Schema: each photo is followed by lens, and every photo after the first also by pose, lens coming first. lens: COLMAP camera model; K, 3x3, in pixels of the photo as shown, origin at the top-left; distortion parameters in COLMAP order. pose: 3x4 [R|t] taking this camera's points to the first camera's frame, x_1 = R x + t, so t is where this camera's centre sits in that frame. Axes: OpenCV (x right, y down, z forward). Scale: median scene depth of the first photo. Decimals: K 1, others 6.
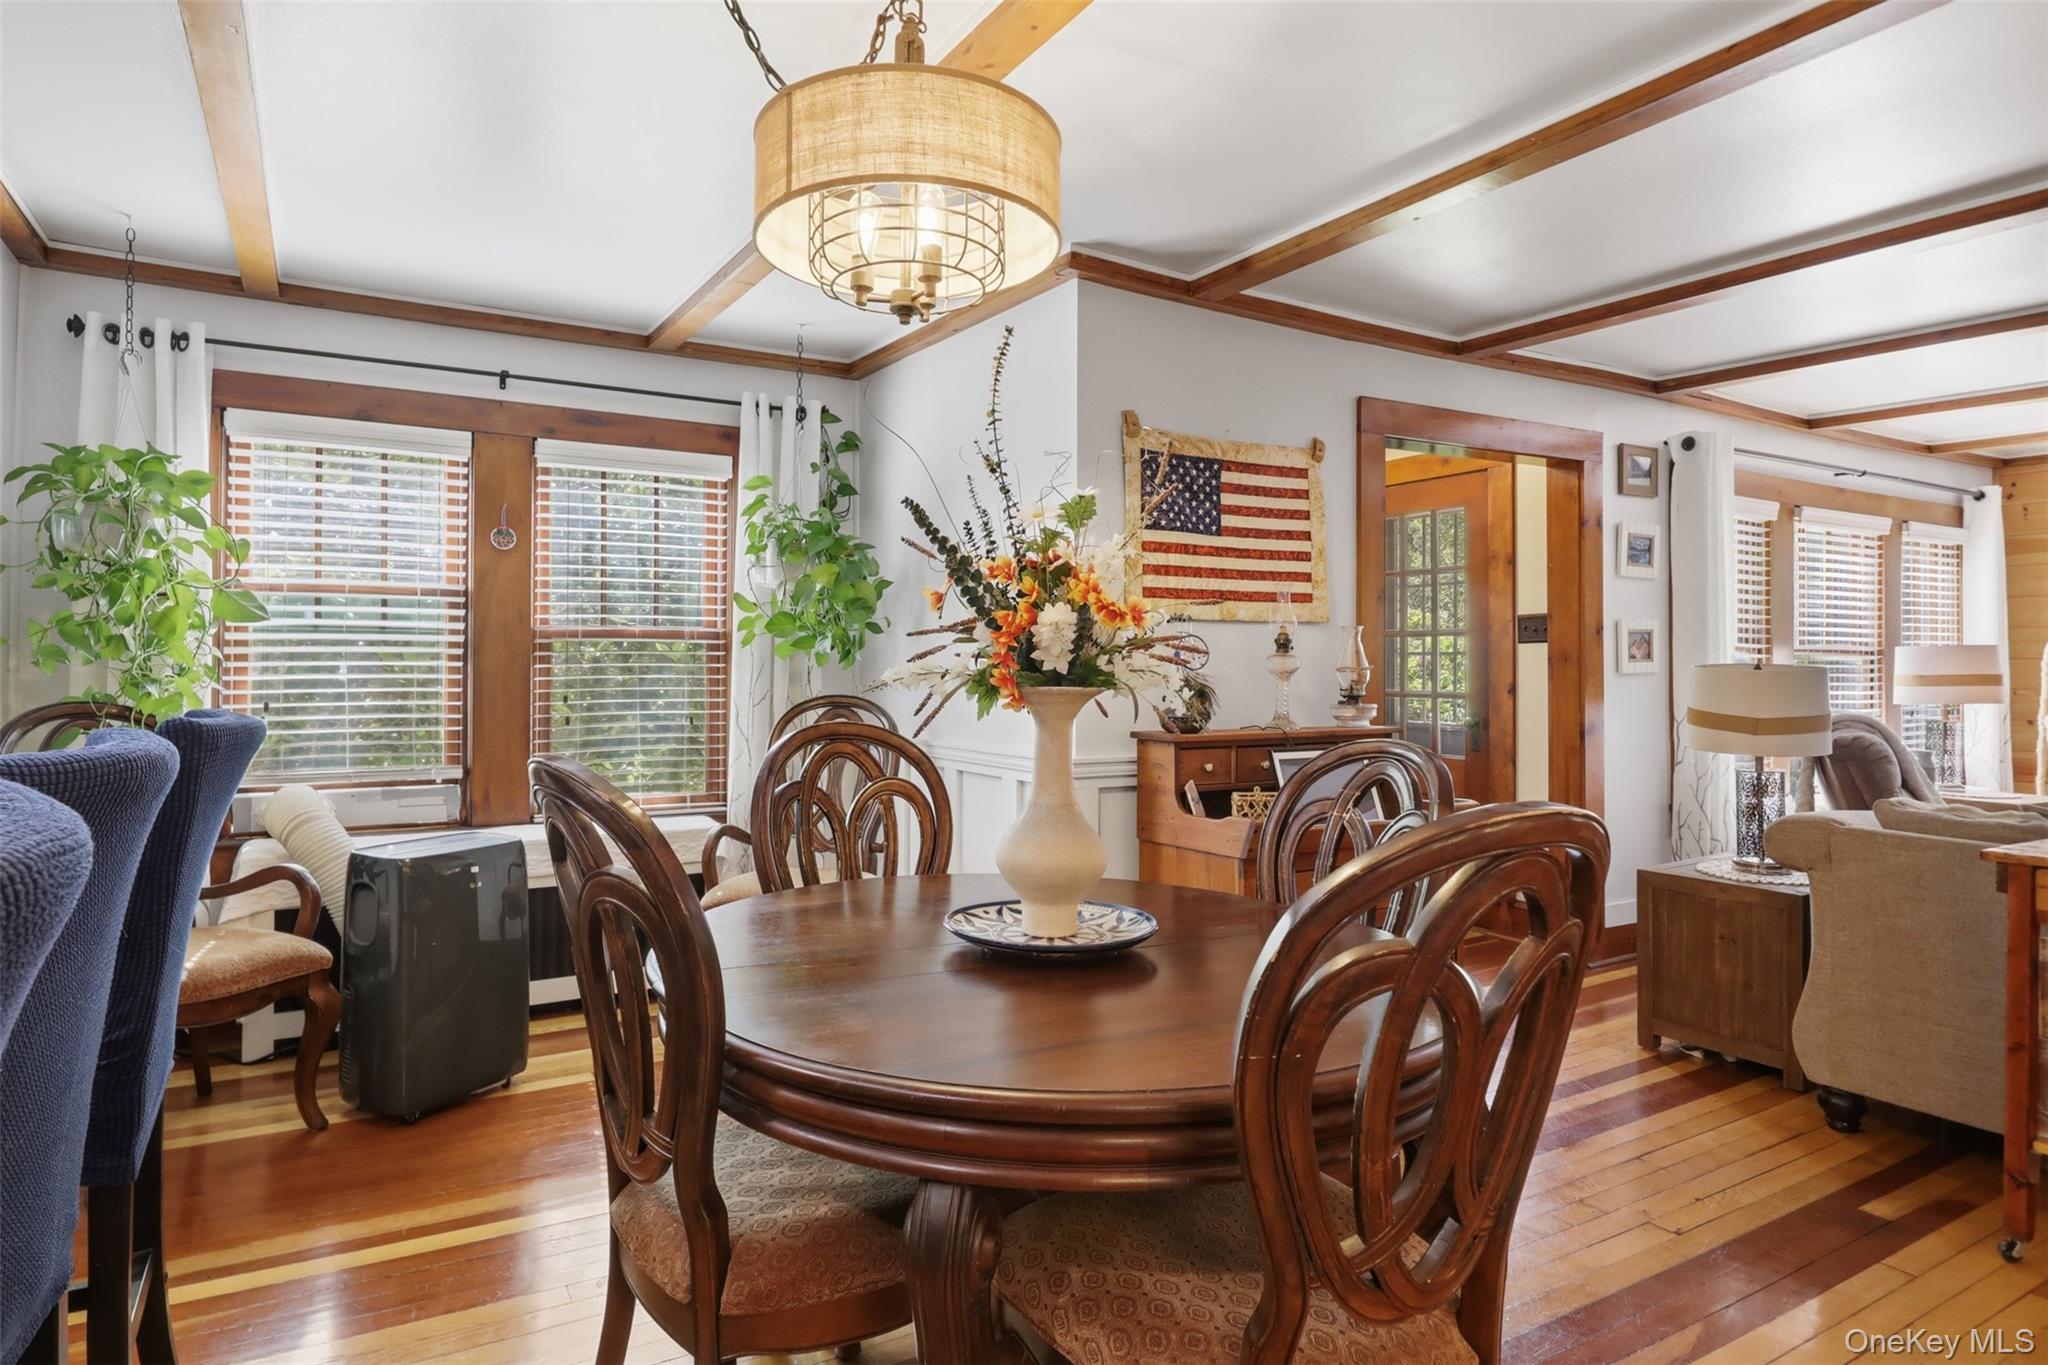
lens RADIAL K [[1163.7, 0, 1026.1], [0, 1163.7, 670.2], [0, 0, 1]] dist [0.003792, -0.000459]
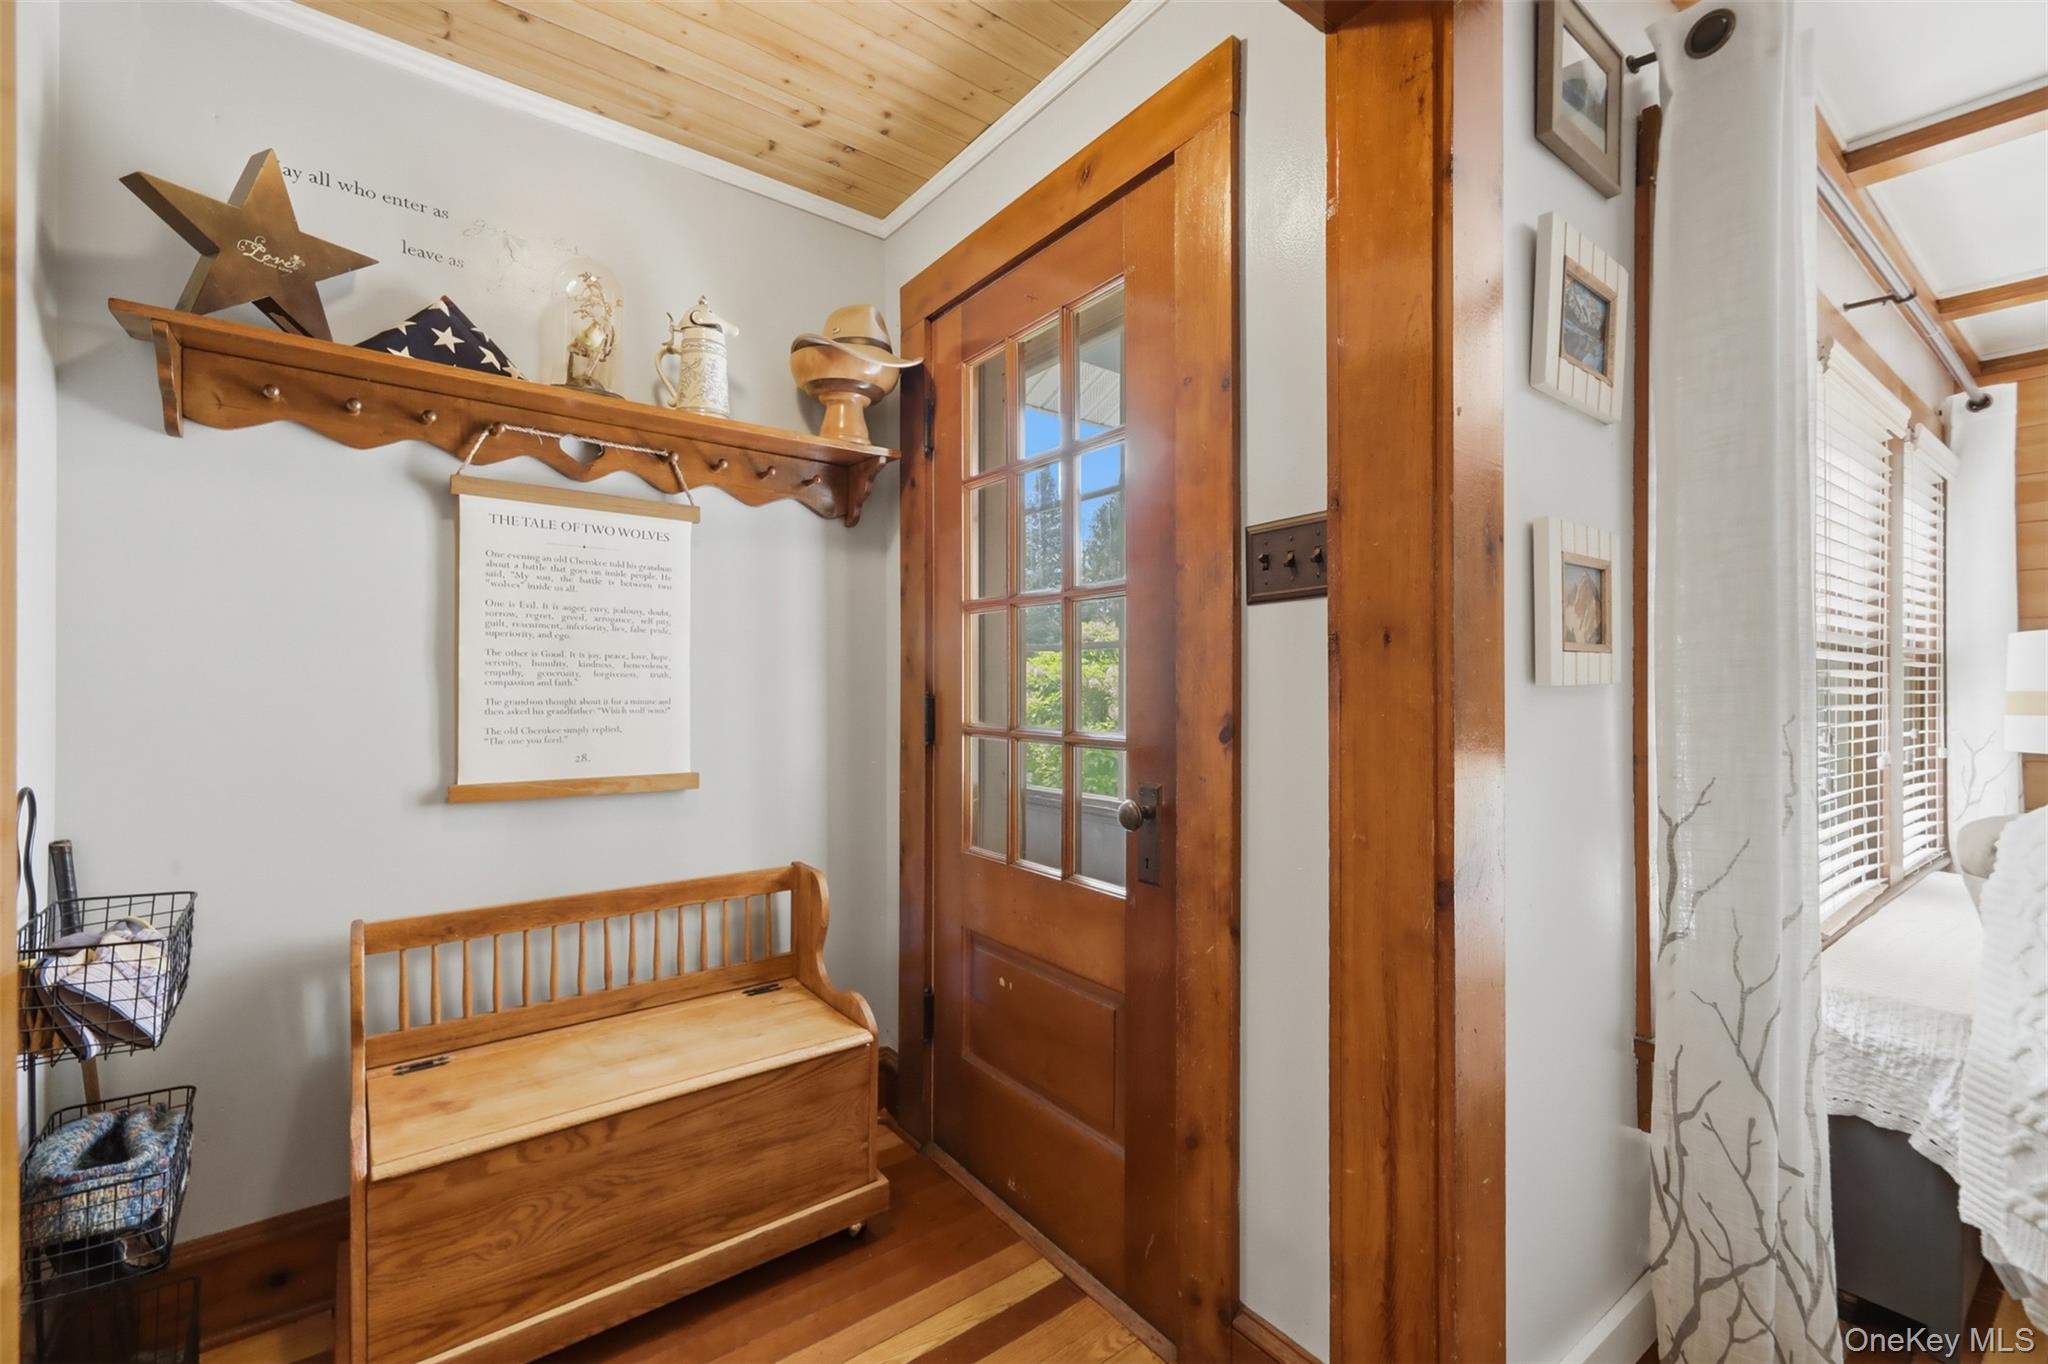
lens RADIAL K [[878.9, 0, 1023.1], [0, 878.9, 689.6], [0, 0, 1]] dist [0.000867, -0.000027]
pose [[0.993709, 0.001398, 0.111985, 0.324211], [-0.001944, 0.999987, 0.004770, 0.002950], [-0.111977, -0.004958, 0.993698, 0.739057]]
